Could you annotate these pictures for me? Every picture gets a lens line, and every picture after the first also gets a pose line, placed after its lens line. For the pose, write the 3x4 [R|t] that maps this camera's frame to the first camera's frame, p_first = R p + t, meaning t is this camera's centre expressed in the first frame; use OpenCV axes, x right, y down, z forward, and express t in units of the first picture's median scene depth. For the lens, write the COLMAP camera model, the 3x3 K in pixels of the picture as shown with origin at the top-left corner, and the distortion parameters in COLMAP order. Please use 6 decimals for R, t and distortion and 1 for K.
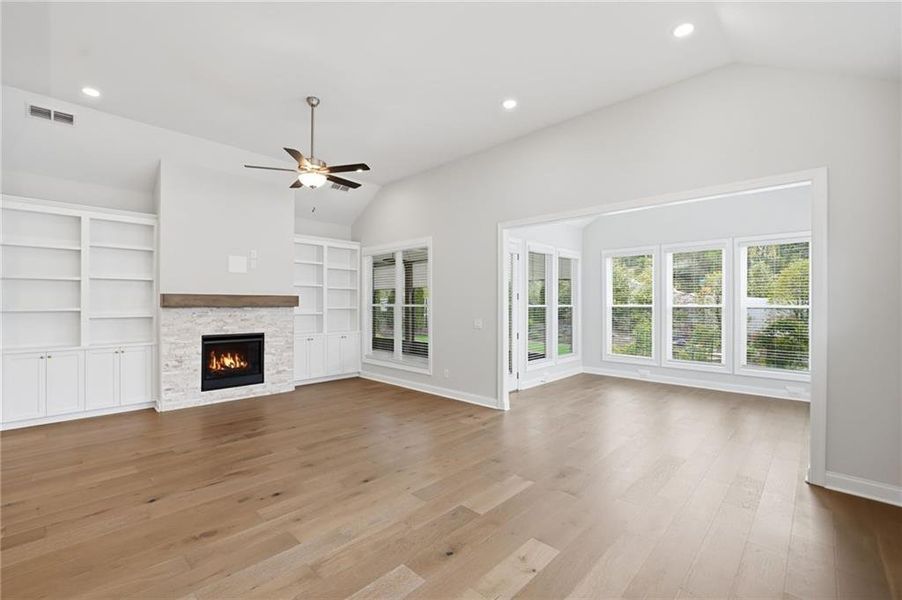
lens RADIAL K [[381.5, 0, 442.4], [0, 381.5, 302.5], [0, 0, 1]] dist [0.000069, -0.000035]
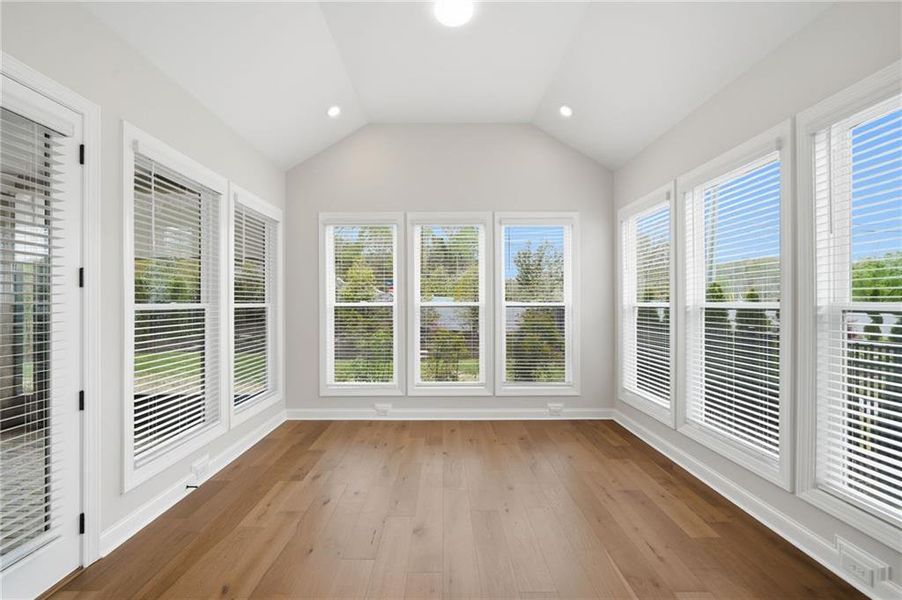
lens RADIAL K [[367.4, 0, 446.7], [0, 367.4, 301.2], [0, 0, 1]] dist [0.000007, -0.000061]
pose [[0.720090, -0.000564, 0.693881, 0.178925], [0.000762, 1.000000, 0.000023, 0.003565], [-0.693881, 0.000512, 0.720090, 0.492840]]
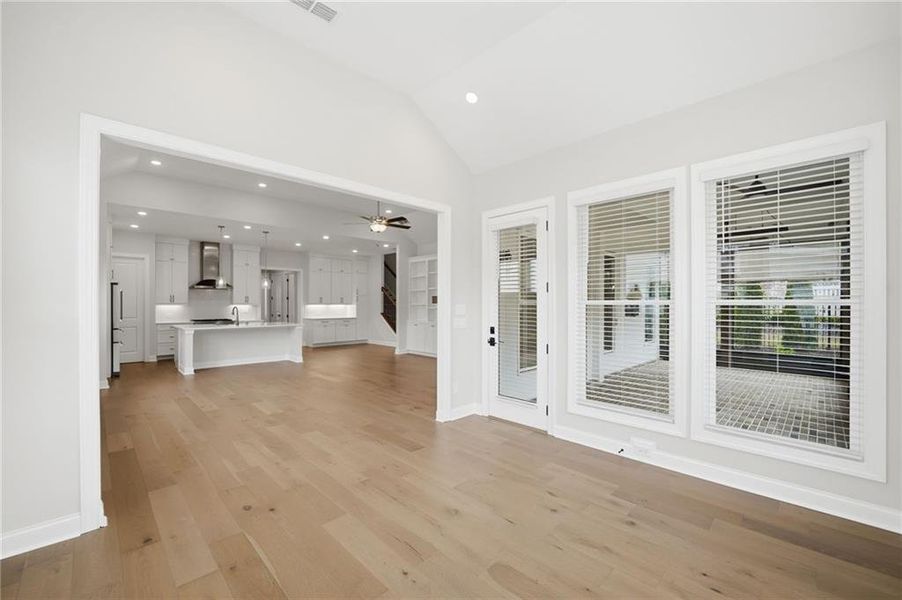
lens RADIAL K [[381.5, 0, 442.4], [0, 381.5, 302.5], [0, 0, 1]] dist [0.000069, -0.000035]
pose [[-0.052334, 0.000411, -0.998630, 0.742272], [0.011859, 0.999930, -0.000210, 0.006467], [0.998559, -0.011854, -0.052335, 0.752018]]
